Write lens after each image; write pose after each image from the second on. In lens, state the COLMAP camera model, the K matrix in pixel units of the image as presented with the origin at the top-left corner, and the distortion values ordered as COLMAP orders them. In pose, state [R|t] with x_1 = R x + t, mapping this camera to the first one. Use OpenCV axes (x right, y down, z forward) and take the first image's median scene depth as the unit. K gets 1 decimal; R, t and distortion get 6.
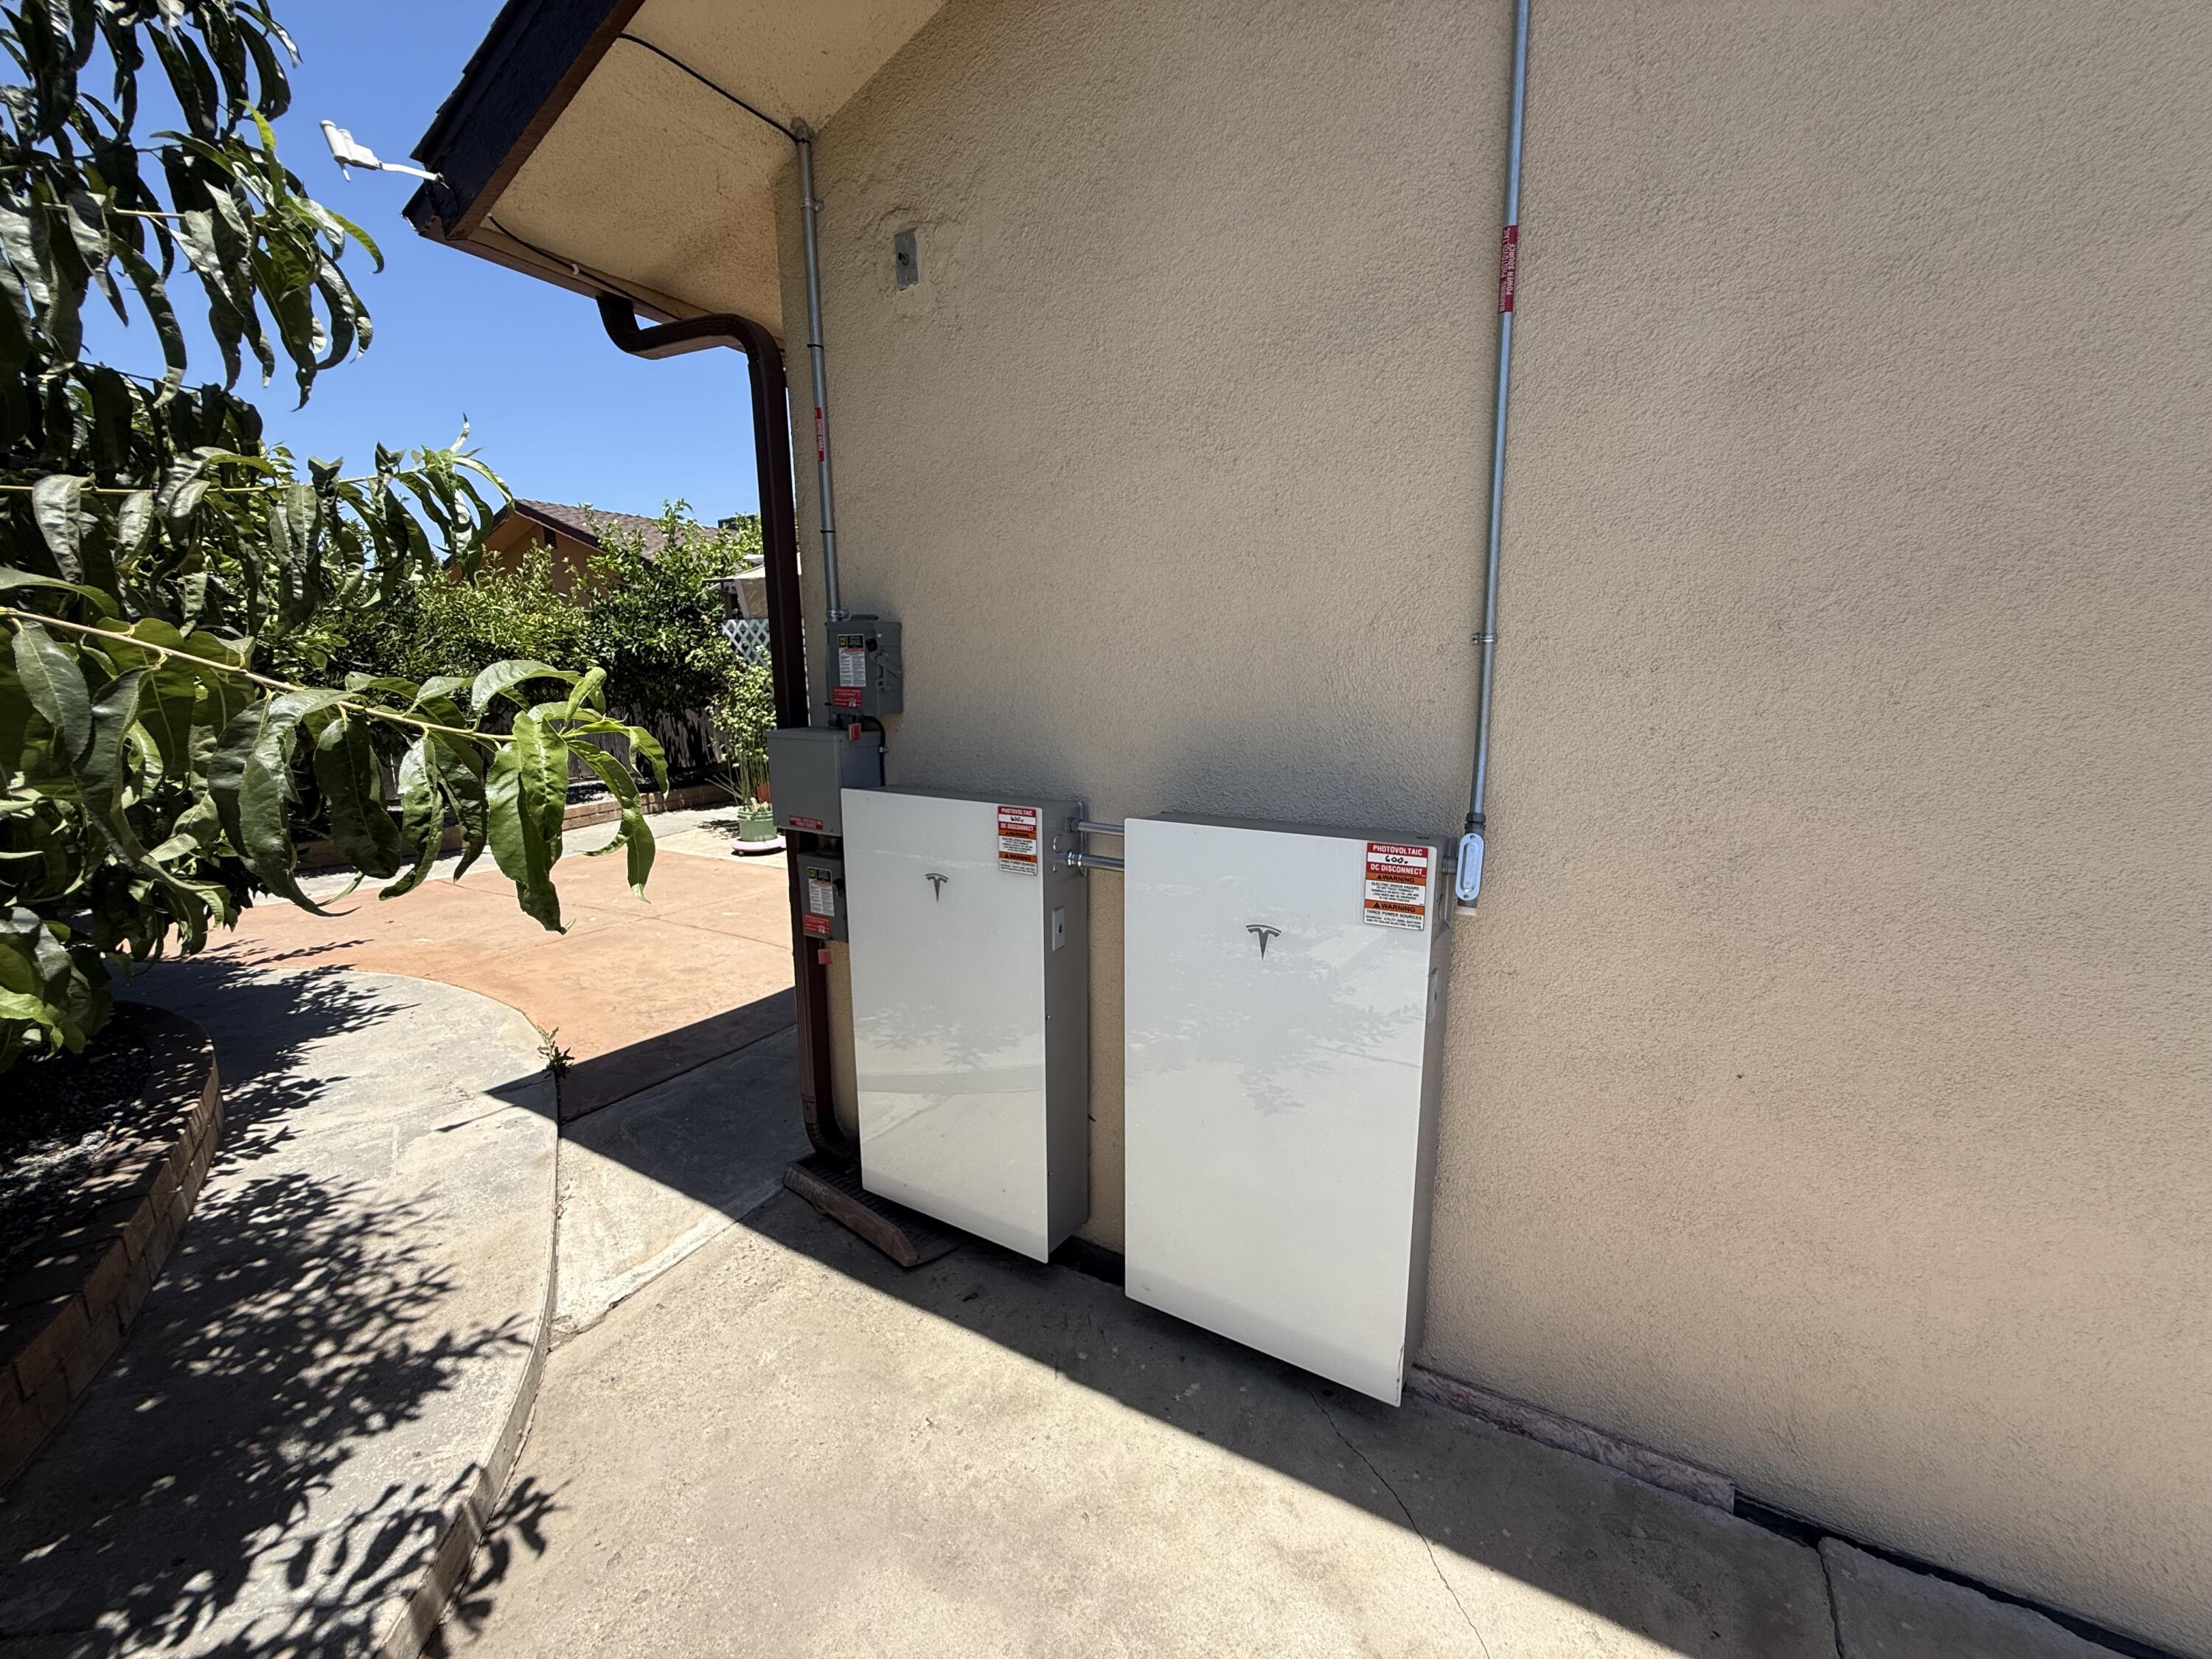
lens RADIAL K [[893.2, 0, 1104.8], [0, 893.2, 833.4], [0, 0, 1]] dist [0.003019, 0.000138]
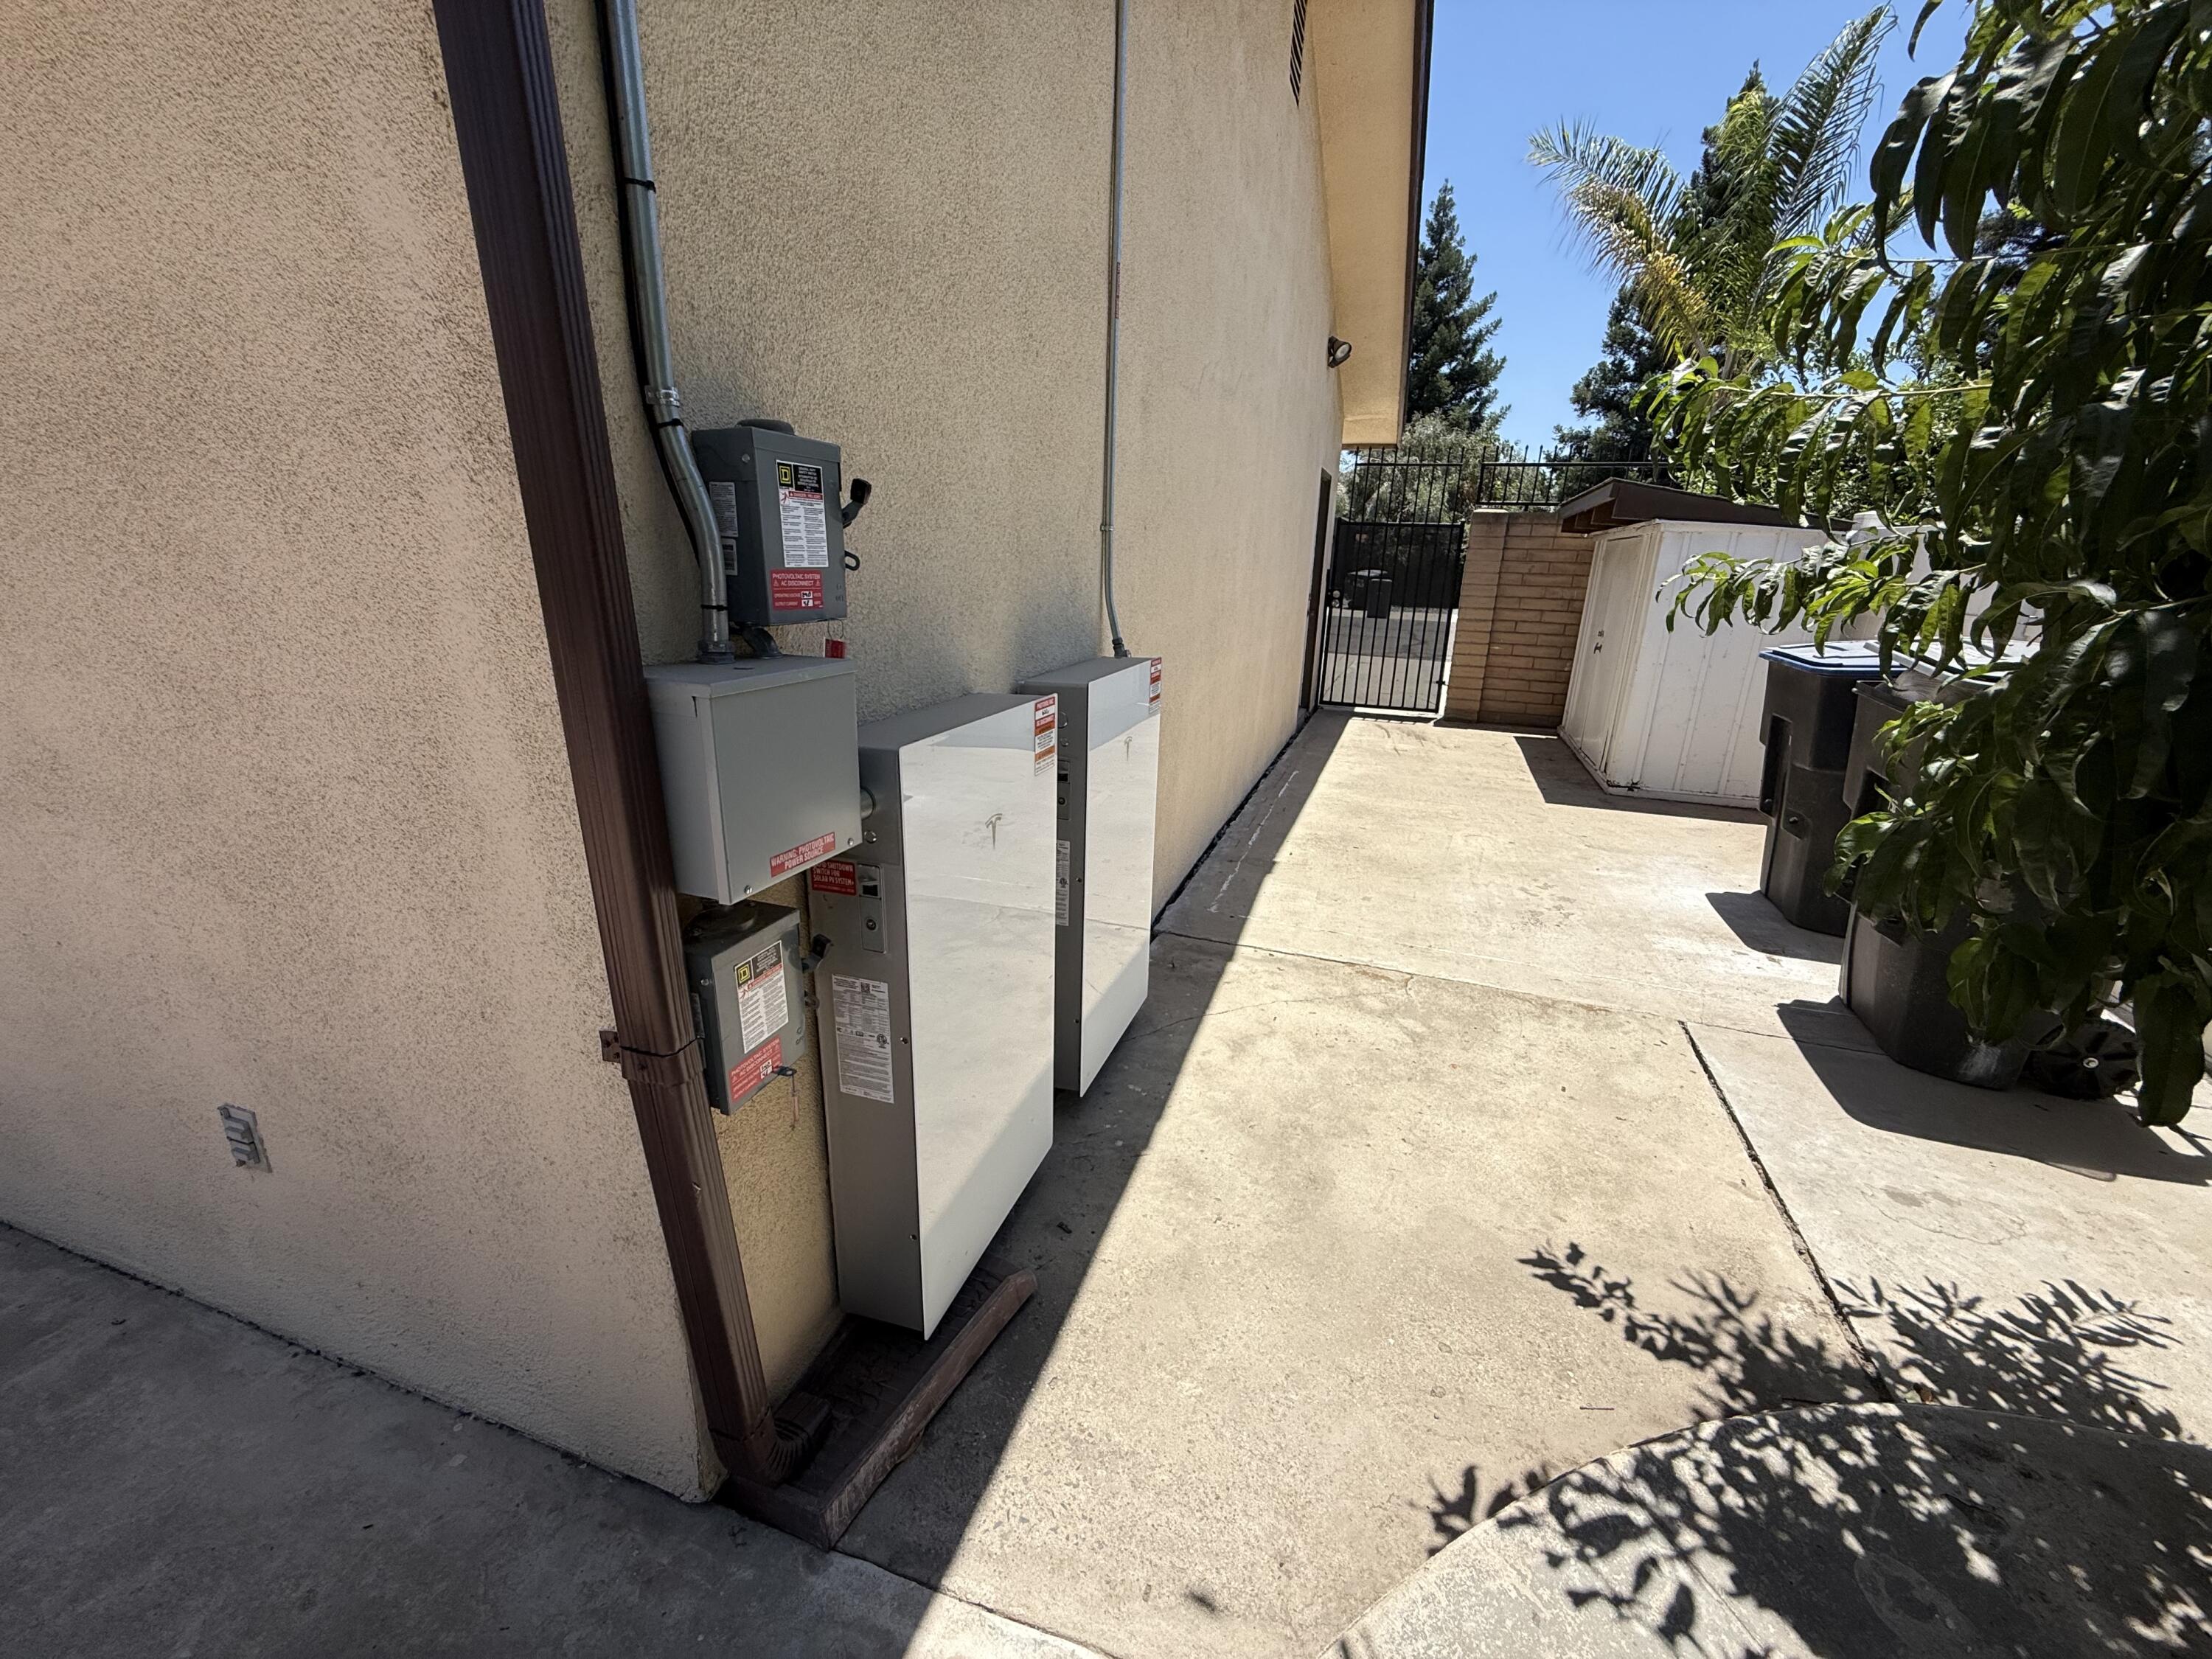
lens RADIAL K [[893.2, 0, 1106.0], [0, 893.2, 831.0], [0, 0, 1]] dist [0.003019, 0.000138]
pose [[-0.205826, -0.295641, 0.932862, -0.873046], [0.157868, 0.930756, 0.329805, -0.169054], [-0.965771, 0.215151, -0.144901, 0.958002]]
